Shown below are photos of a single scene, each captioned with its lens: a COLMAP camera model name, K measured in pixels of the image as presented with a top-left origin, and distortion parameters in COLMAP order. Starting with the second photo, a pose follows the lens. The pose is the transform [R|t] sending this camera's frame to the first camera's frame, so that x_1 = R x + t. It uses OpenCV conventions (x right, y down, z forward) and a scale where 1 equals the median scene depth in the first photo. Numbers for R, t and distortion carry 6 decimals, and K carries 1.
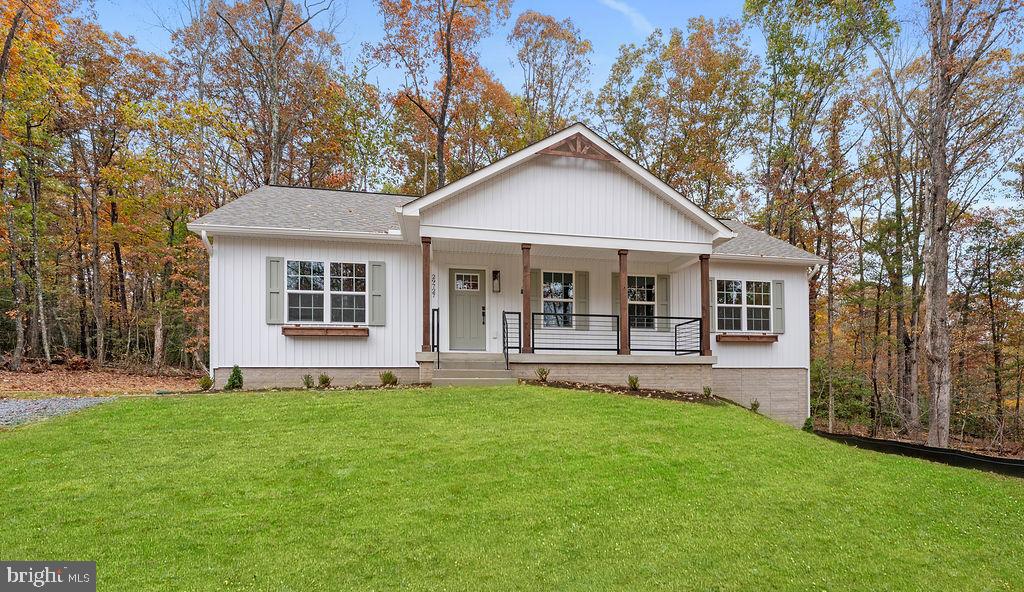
lens RADIAL K [[426.1, 0, 493.7], [0, 426.1, 323.2], [0, 0, 1]] dist [-0.005468, 0.000271]
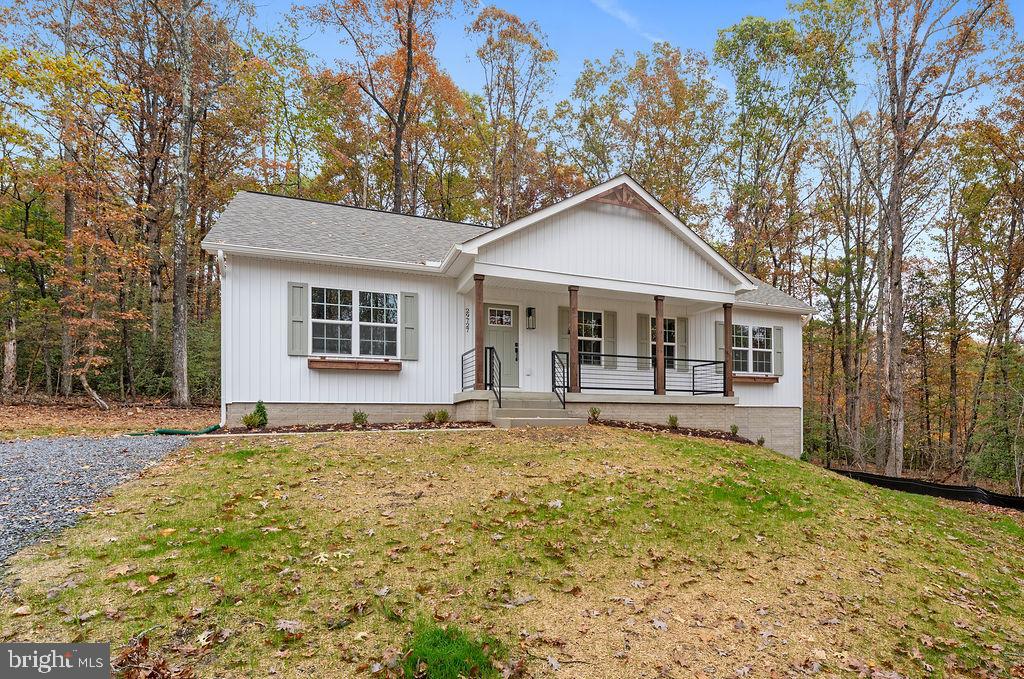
lens RADIAL K [[480.1, 0, 512.3], [0, 480.1, 339.9], [0, 0, 1]] dist [-0.006116, -0.000555]
pose [[0.984298, 0.032033, 0.173582, -0.224635], [-0.029491, 0.999417, -0.017205, -0.026212], [-0.174032, 0.011816, 0.984669, -0.097065]]
